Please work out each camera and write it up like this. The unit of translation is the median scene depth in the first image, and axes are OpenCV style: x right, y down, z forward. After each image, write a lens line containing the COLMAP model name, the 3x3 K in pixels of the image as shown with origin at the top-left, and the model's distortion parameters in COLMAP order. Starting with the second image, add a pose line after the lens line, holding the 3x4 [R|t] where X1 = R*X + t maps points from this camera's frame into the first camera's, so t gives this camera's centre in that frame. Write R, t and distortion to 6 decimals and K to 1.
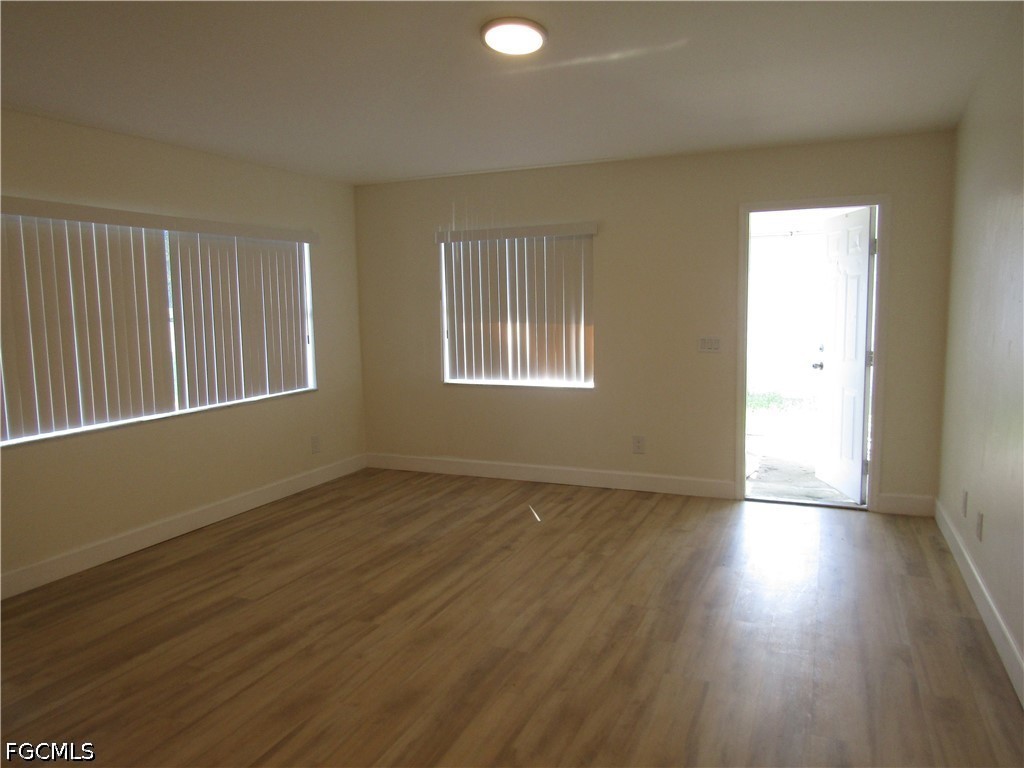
lens RADIAL K [[737.8, 0, 525.2], [0, 737.8, 384.5], [0, 0, 1]] dist [-0.009031, 0.001084]
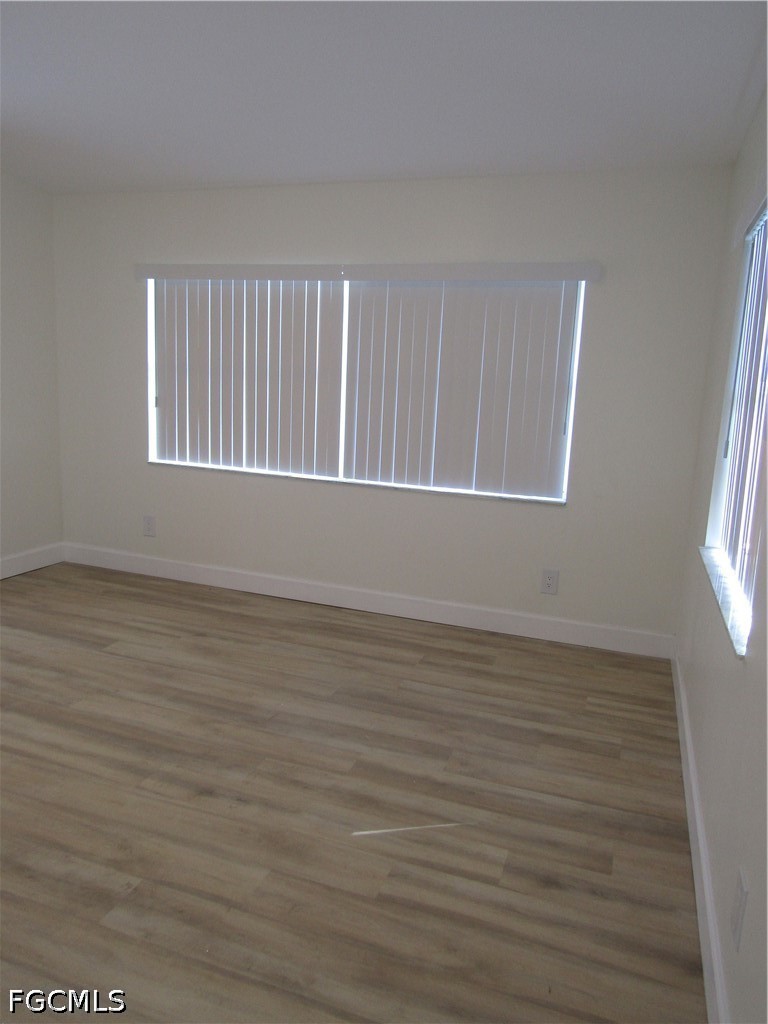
lens RADIAL K [[737.8, 0, 383.8], [0, 737.8, 513.3], [0, 0, 1]] dist [-0.009031, 0.001084]
pose [[0.049472, 0.201526, -0.978233, 0.441657], [-0.162630, 0.967987, 0.191190, -0.104896], [0.985446, 0.149631, 0.080662, 0.948865]]
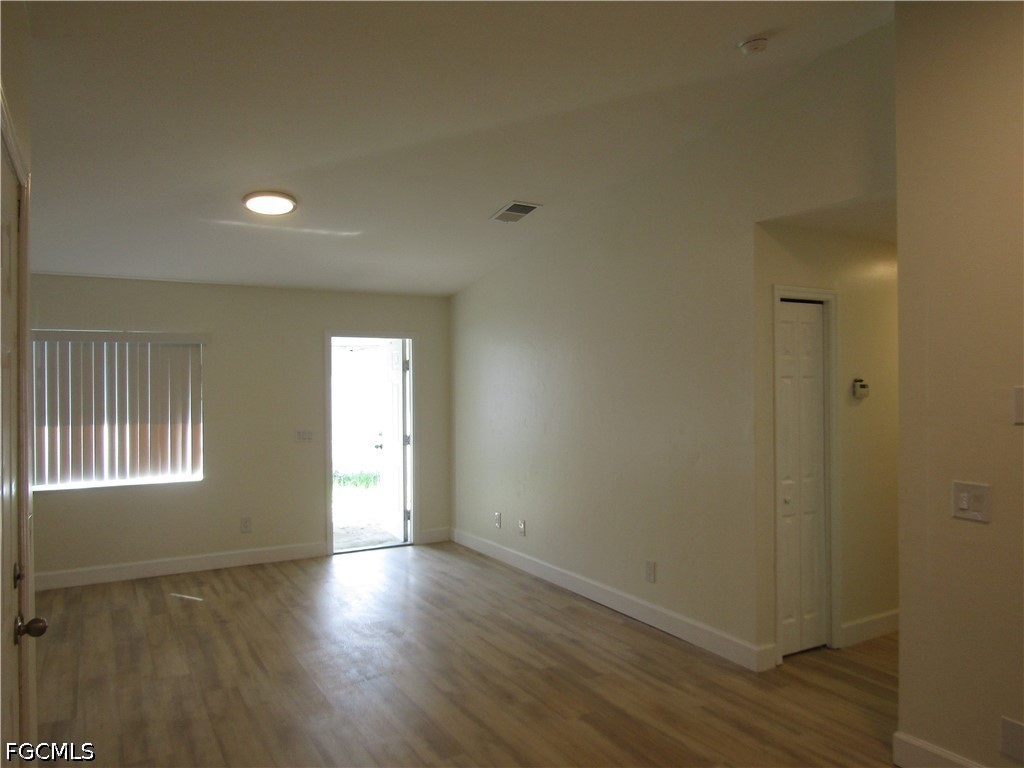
lens RADIAL K [[724.7, 0, 510.2], [0, 724.7, 383.1], [0, 0, 1]] dist [-0.004984, -0.002625]
pose [[0.607958, 0.011551, 0.793885, -0.576635], [0.092465, 0.992060, -0.085244, -0.005178], [-0.788567, 0.125231, 0.602063, -0.053014]]
